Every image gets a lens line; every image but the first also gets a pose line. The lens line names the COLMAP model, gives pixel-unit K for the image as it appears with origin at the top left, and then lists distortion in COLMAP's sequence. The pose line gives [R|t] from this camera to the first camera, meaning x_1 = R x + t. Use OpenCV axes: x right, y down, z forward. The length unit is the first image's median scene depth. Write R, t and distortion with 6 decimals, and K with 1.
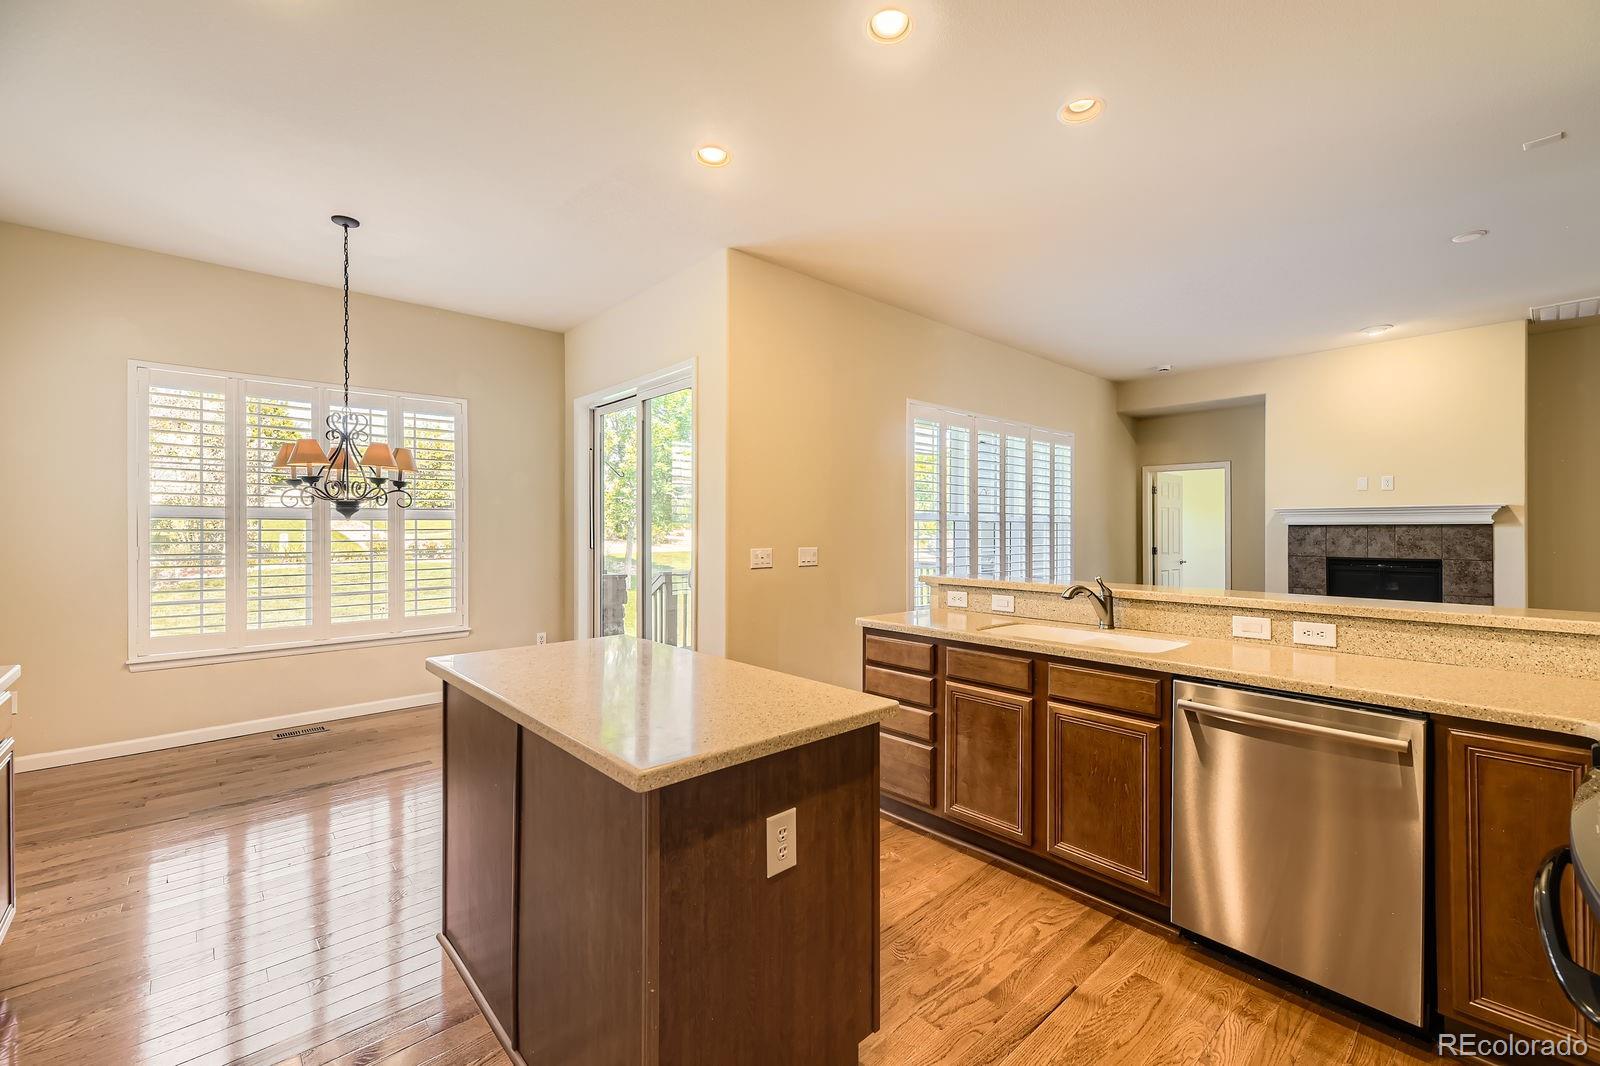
lens RADIAL K [[649.3, 0, 822.6], [0, 649.3, 542.7], [0, 0, 1]] dist [0.009335, -0.000395]
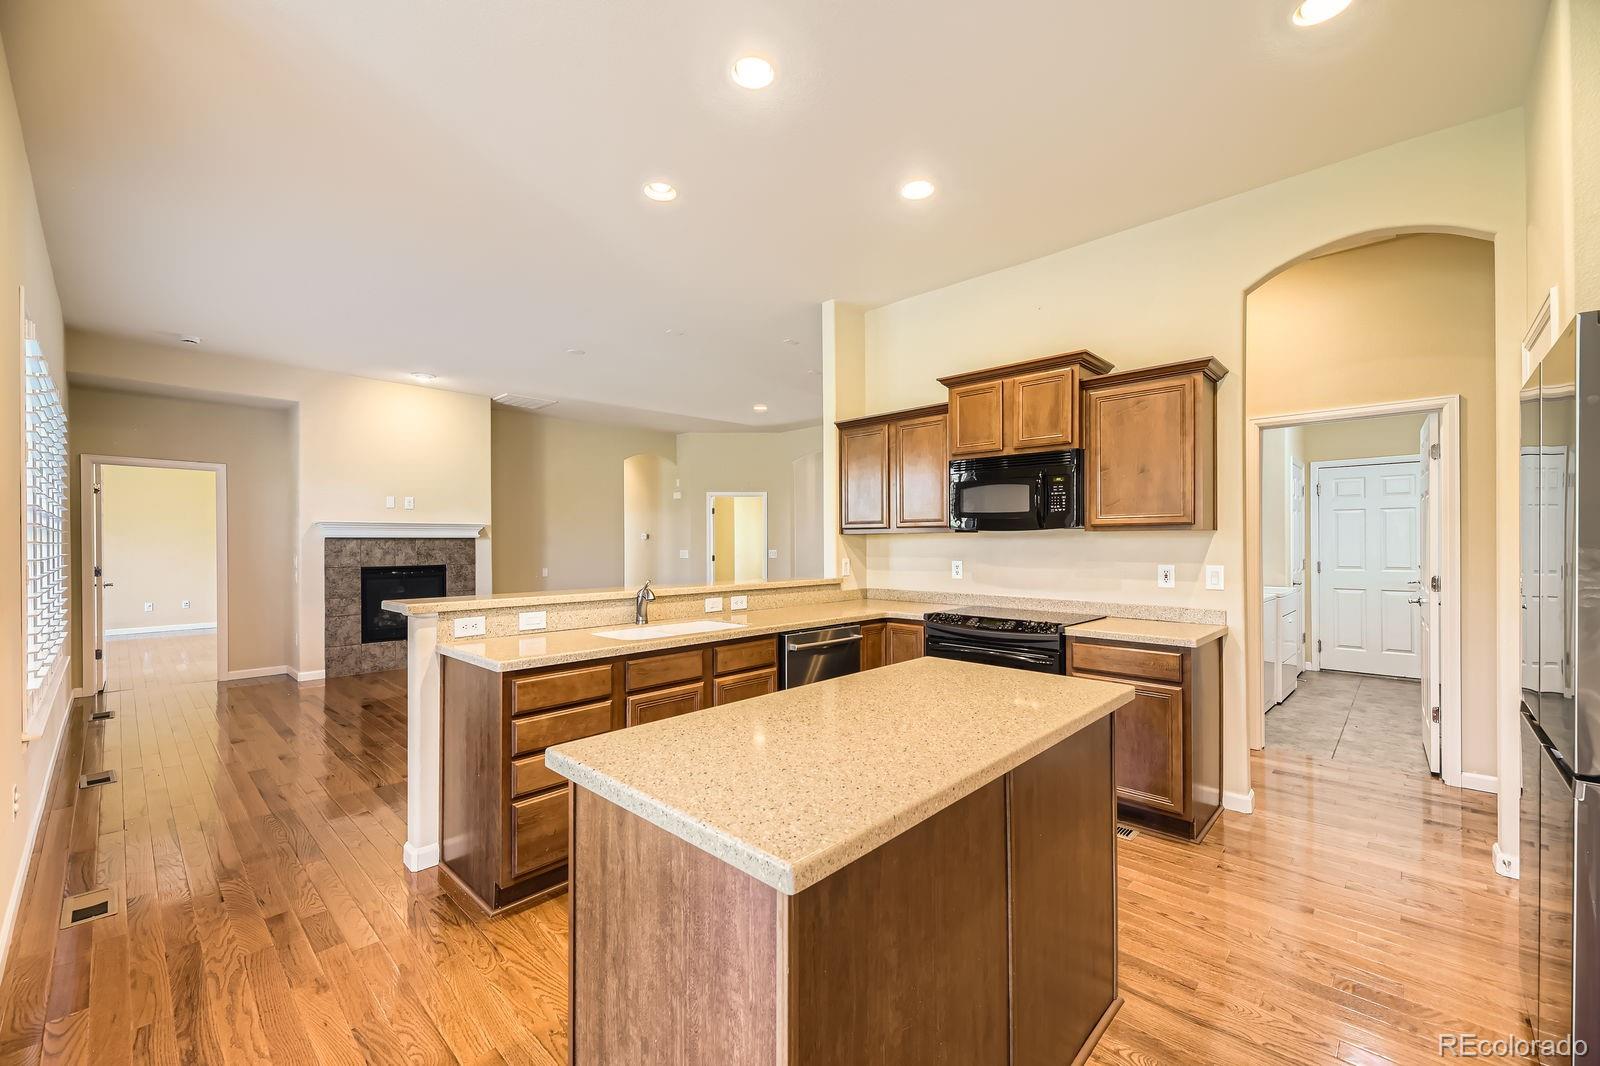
lens RADIAL K [[649.3, 0, 806.1], [0, 649.3, 534.0], [0, 0, 1]] dist [0.009335, -0.000395]
pose [[-0.070877, 0.009686, 0.997438, -0.388473], [0.020504, 0.999756, -0.008251, -0.010021], [-0.997274, 0.019867, -0.071058, 0.376891]]
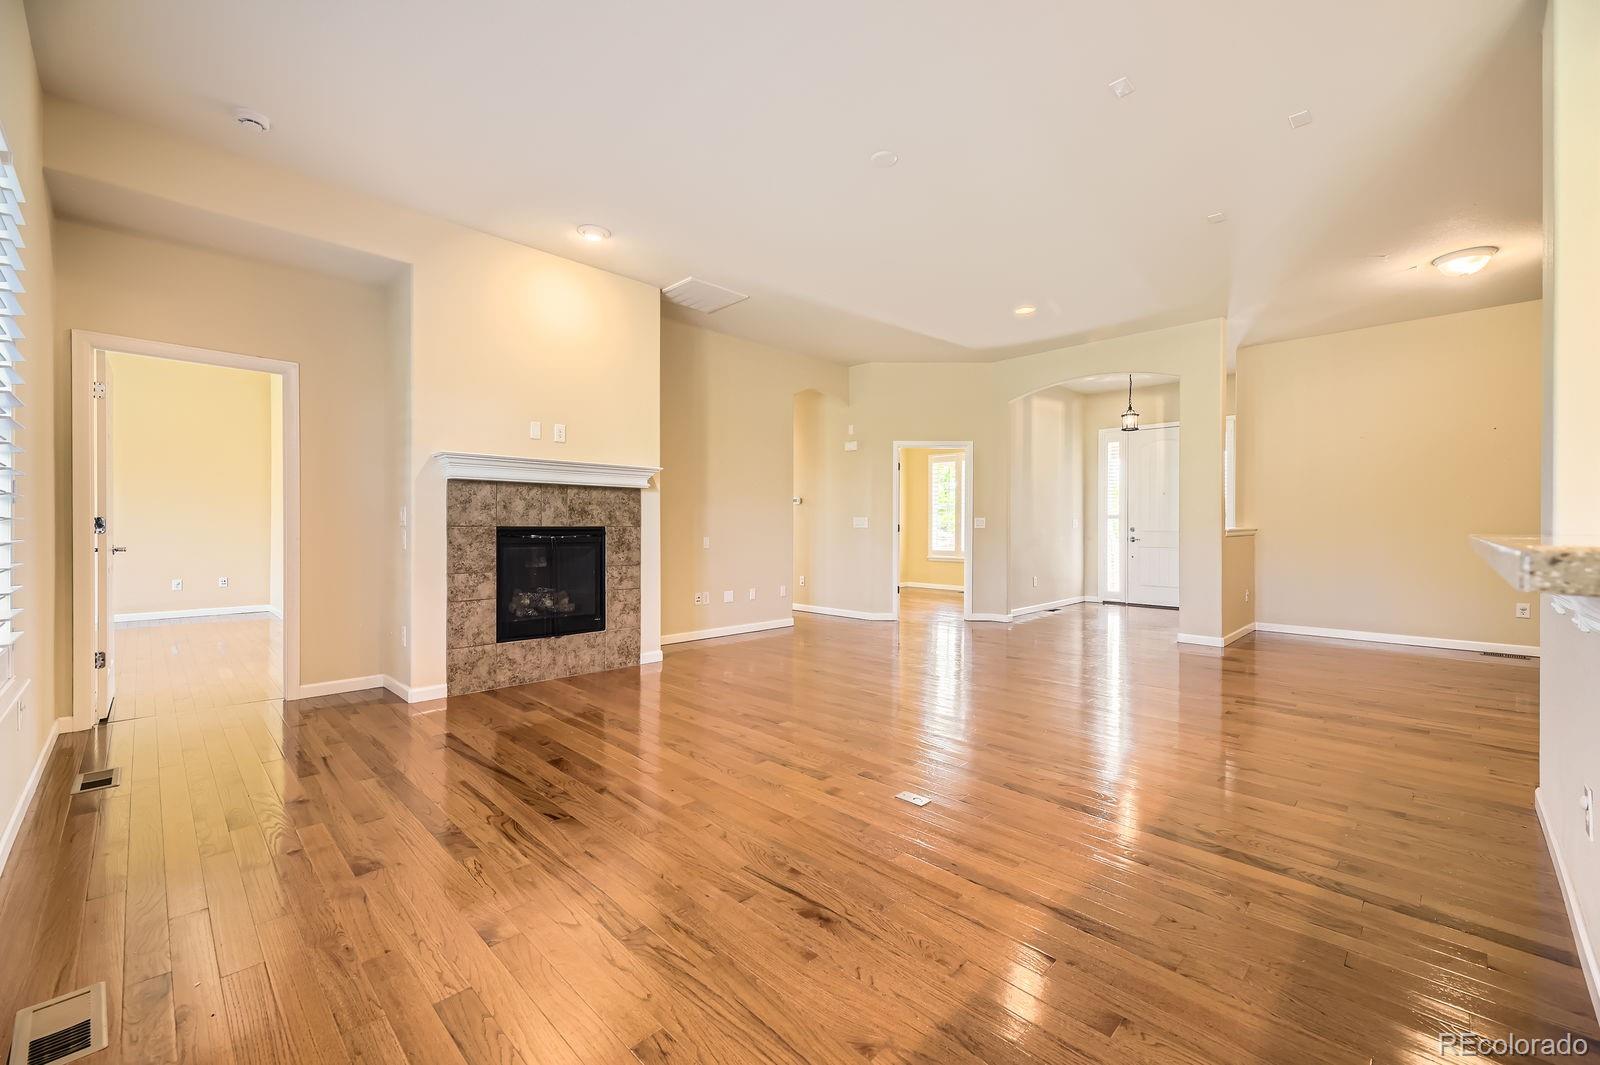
lens RADIAL K [[649.3, 0, 803.2], [0, 649.3, 519.9], [0, 0, 1]] dist [0.009335, -0.000395]
pose [[-0.051760, 0.006132, 0.998641, 0.055529], [0.011341, 0.999920, -0.005552, 0.024272], [-0.998595, 0.011038, -0.051826, 0.773303]]
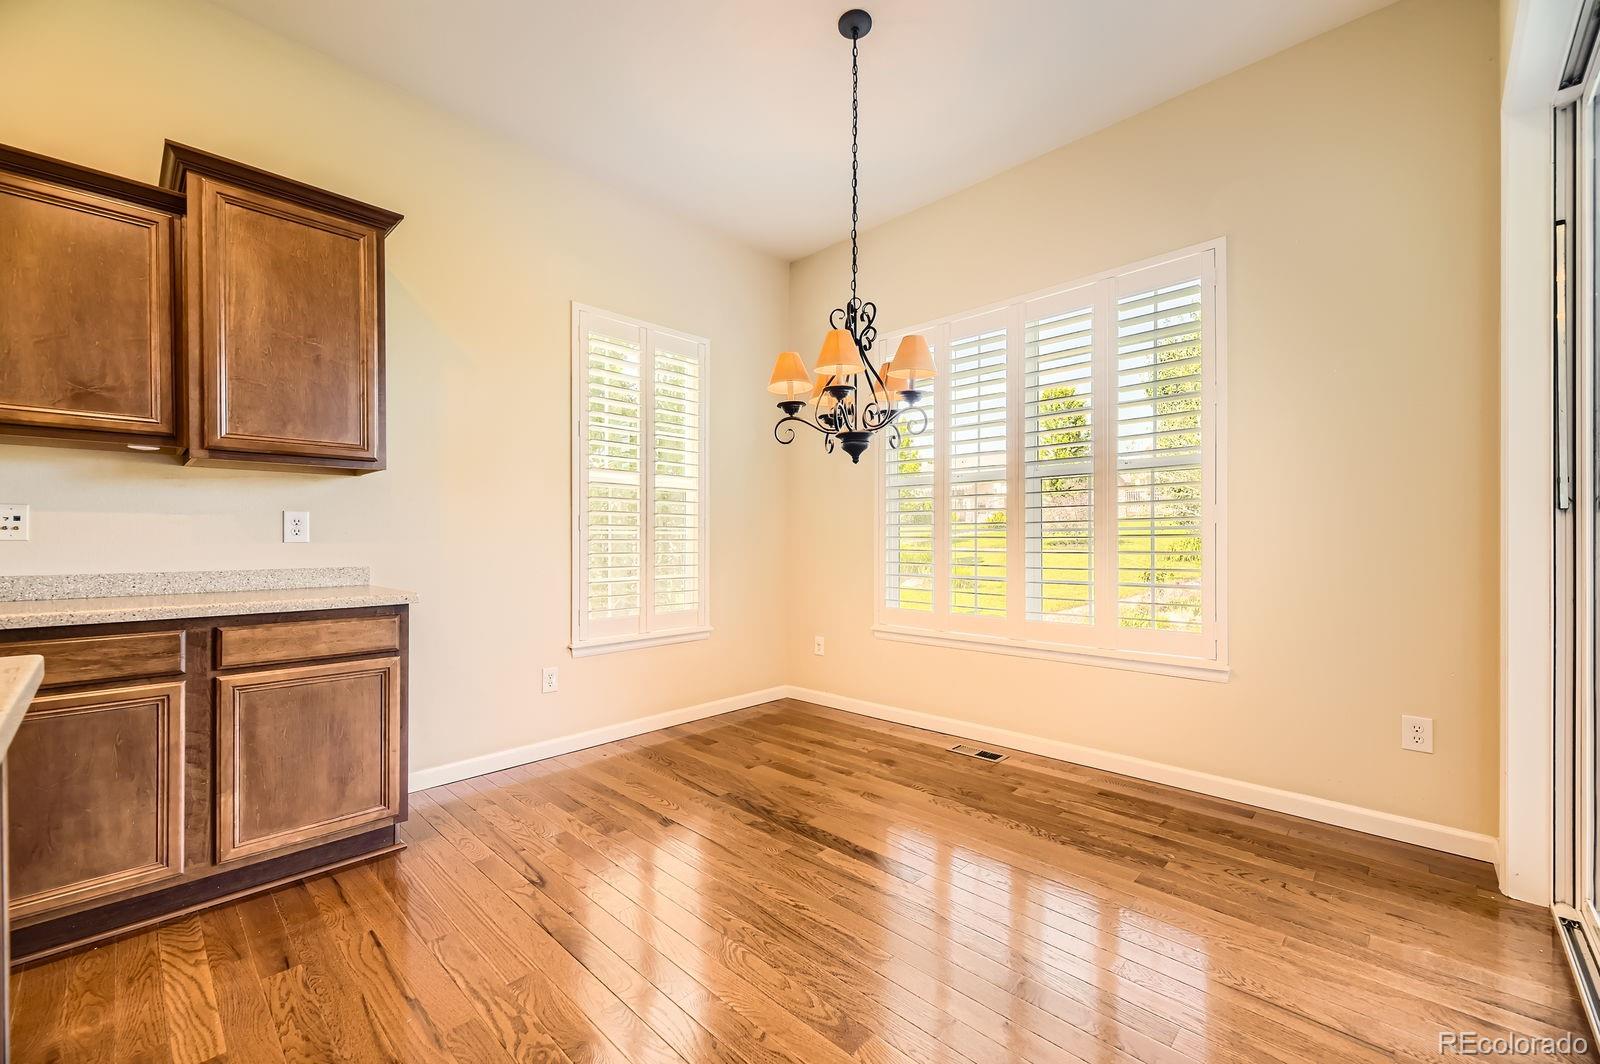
lens RADIAL K [[649.3, 0, 798.9], [0, 649.3, 529.9], [0, 0, 1]] dist [0.009335, -0.000395]
pose [[0.057740, -0.007265, -0.998305, -0.028833], [-0.017046, 0.999821, -0.008262, 0.028286], [0.998186, 0.017494, 0.057606, 0.583006]]
